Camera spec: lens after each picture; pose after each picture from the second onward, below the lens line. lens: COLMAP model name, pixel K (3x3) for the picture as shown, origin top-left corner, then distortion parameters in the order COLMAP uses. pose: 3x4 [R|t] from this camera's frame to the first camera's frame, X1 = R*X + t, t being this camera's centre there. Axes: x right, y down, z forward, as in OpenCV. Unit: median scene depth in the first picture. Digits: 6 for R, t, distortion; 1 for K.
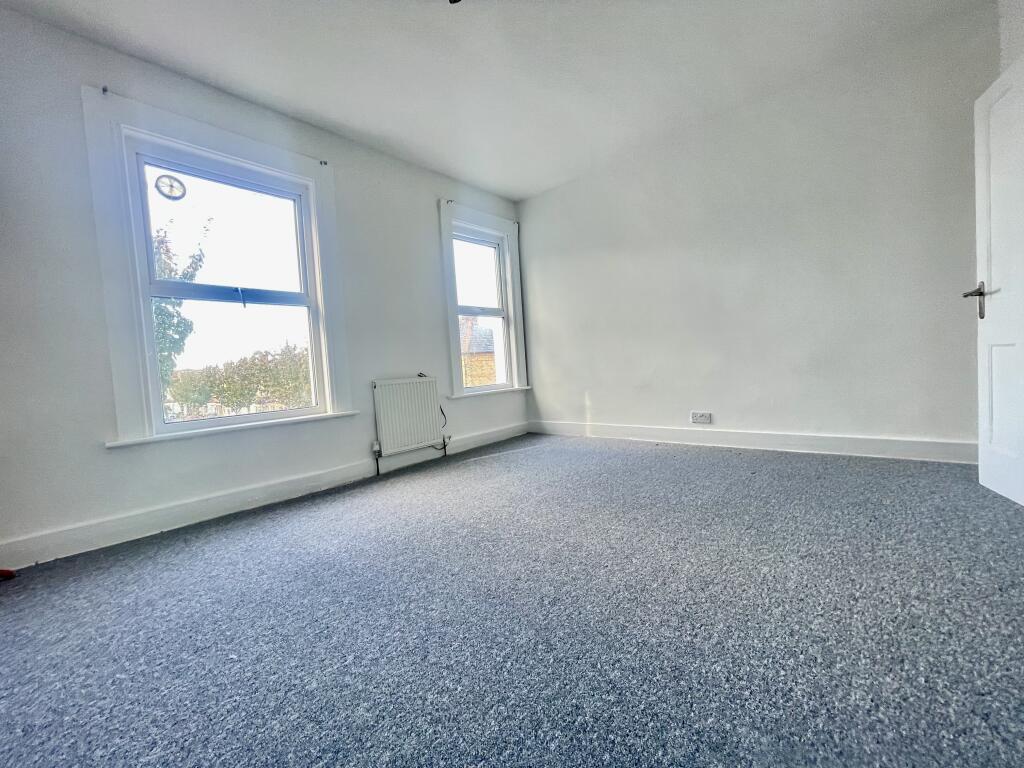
lens RADIAL K [[412.0, 0, 512.6], [0, 412.0, 385.4], [0, 0, 1]] dist [-0.000805, -0.000006]
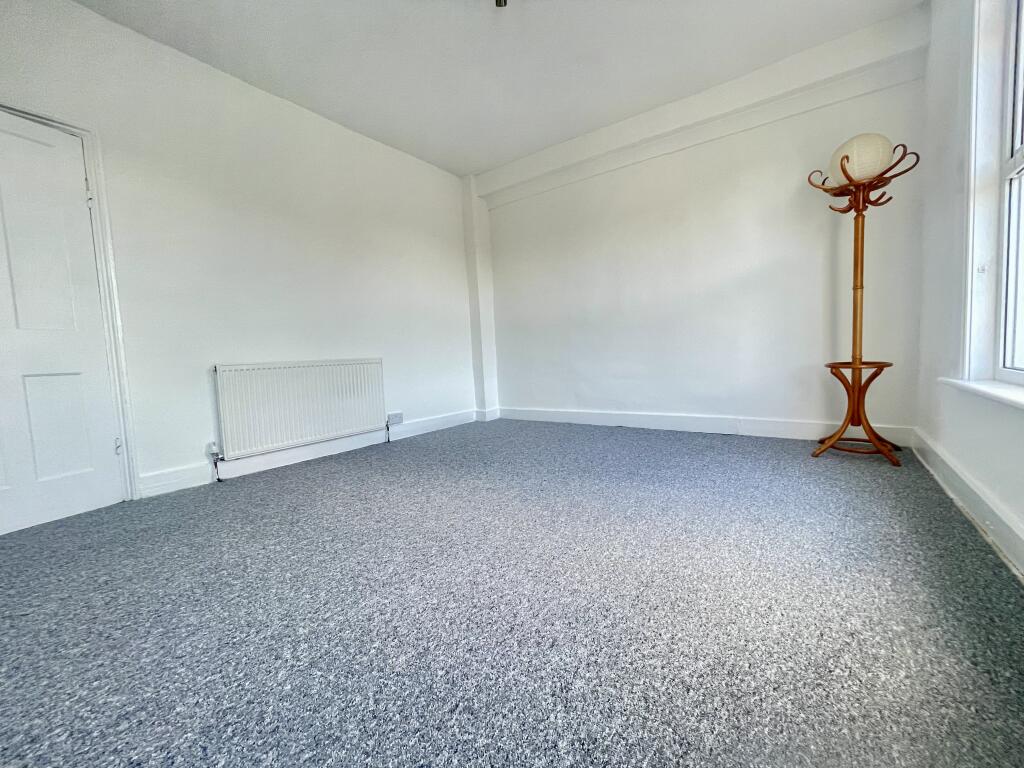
lens RADIAL K [[412.0, 0, 514.8], [0, 412.0, 382.1], [0, 0, 1]] dist [-0.000805, -0.000006]
pose [[-0.989438, 0.117553, -0.084812, 0.039913], [0.107251, 0.987298, 0.117217, -0.066015], [0.097514, 0.106883, -0.989478, 2.033916]]
